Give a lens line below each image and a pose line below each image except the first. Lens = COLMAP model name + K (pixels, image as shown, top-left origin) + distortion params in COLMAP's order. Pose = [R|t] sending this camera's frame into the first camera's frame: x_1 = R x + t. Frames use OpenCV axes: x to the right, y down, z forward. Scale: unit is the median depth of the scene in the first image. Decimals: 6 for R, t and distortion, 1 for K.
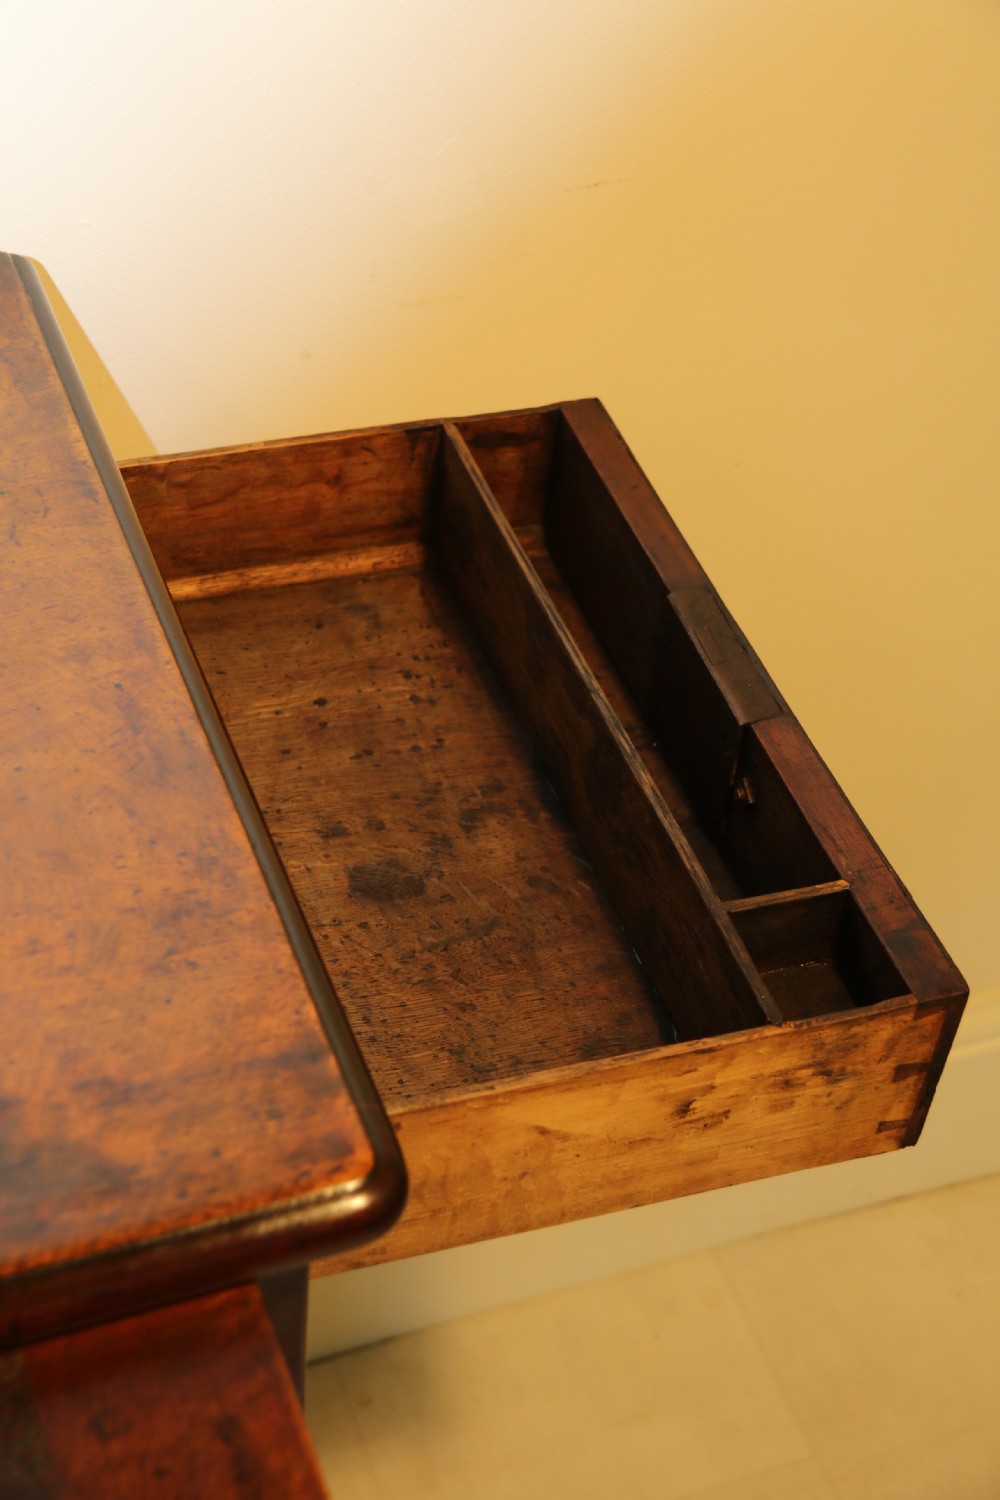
lens RADIAL K [[2670.6, 0, 486.9], [0, 2670.6, 739.0], [0, 0, 1]] dist [0.214649, 0.000000]
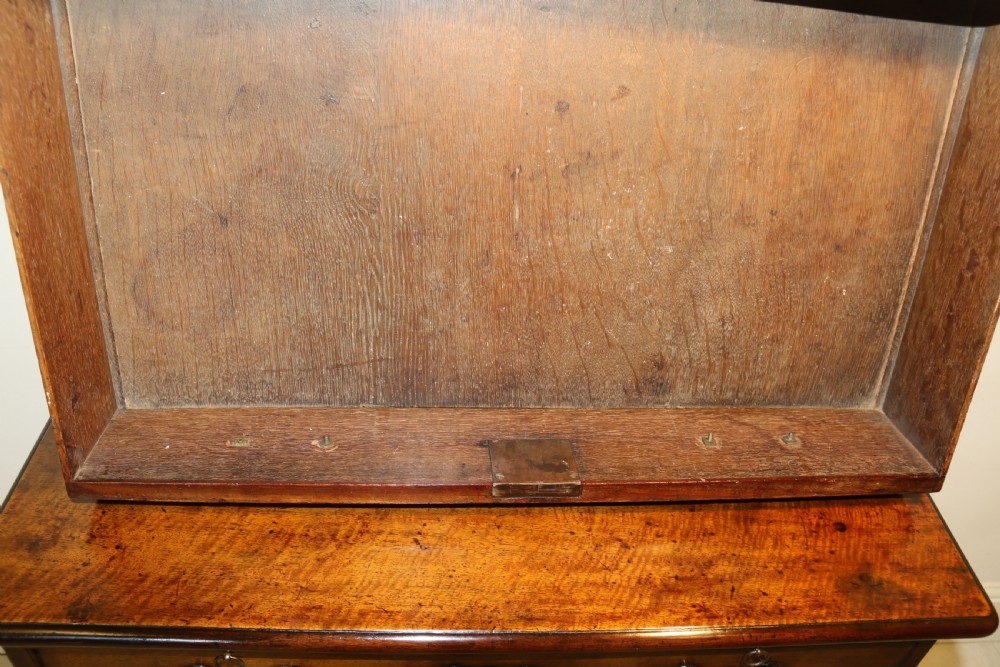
lens RADIAL K [[833.9, 0, 506.5], [0, 833.9, 303.3], [0, 0, 1]] dist [-0.188329, 0.128942]
pose [[0.955658, 0.183261, -0.230505, -0.333315], [-0.217851, 0.966646, -0.134671, 0.046887], [0.198137, 0.178915, 0.963707, -0.015332]]
